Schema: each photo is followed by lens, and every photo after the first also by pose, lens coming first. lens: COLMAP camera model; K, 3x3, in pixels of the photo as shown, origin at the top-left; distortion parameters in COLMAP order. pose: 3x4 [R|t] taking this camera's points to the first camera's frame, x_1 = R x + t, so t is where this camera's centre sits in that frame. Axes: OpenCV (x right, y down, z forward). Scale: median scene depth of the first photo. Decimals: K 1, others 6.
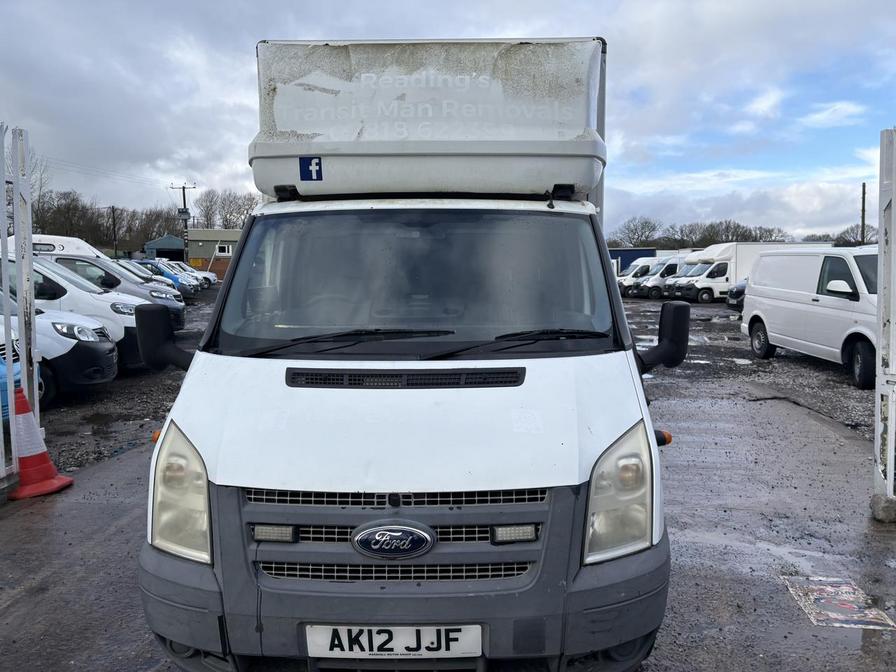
lens RADIAL K [[724.3, 0, 449.0], [0, 724.3, 327.4], [0, 0, 1]] dist [0.021294, -0.006974]
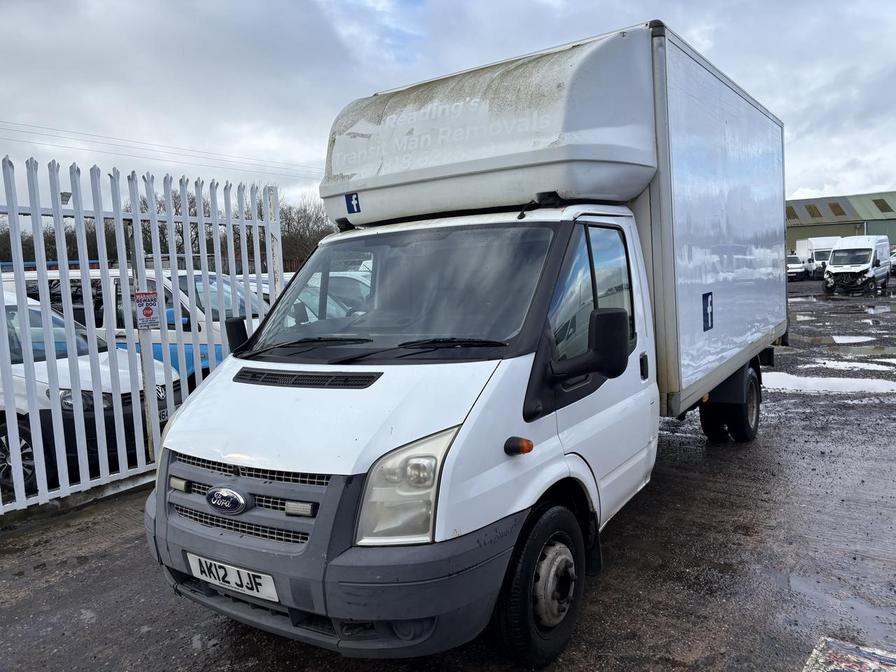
lens RADIAL K [[724.3, 0, 449.1], [0, 724.3, 340.5], [0, 0, 1]] dist [0.021294, -0.006974]
pose [[0.819114, 0.006751, -0.573591, 0.643554], [0.004818, 0.999815, 0.018648, -0.011963], [0.573611, -0.018038, 0.818929, 0.100373]]
